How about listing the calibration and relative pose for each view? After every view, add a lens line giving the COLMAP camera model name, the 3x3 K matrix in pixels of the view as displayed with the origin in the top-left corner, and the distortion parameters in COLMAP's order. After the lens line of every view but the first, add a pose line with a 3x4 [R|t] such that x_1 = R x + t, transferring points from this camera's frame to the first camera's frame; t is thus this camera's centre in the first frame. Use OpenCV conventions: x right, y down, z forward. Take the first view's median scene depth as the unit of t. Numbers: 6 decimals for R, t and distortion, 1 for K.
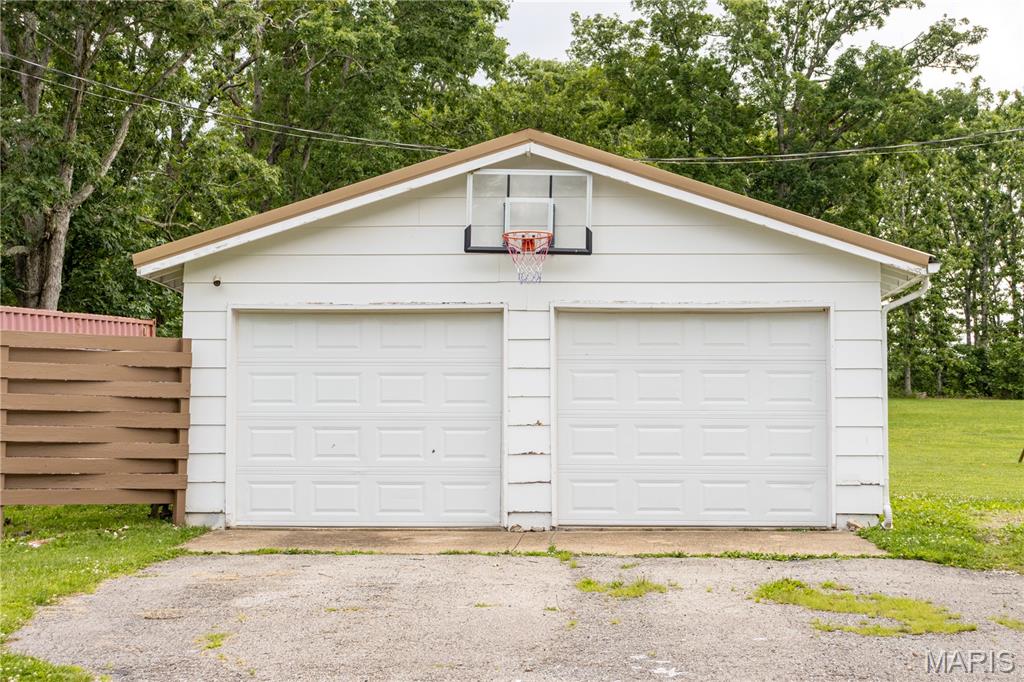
lens RADIAL K [[1950.9, 0, 512.1], [0, 1950.9, 342.0], [0, 0, 1]] dist [0.024884, 0.000000]
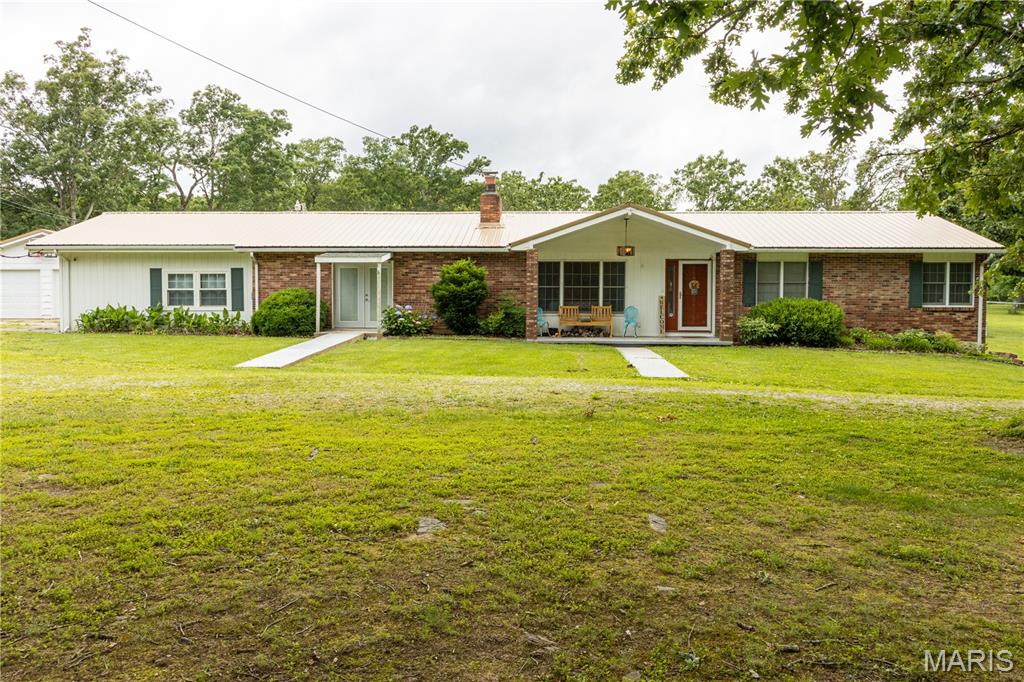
lens RADIAL K [[848.9, 0, 510.7], [0, 848.9, 342.0], [0, 0, 1]] dist [0.013013, 0.009807]
pose [[0.999902, 0.002011, 0.013873, 0.984503], [-0.003183, 0.996376, 0.085003, -0.020239], [-0.013652, -0.085039, 0.996284, -0.904537]]
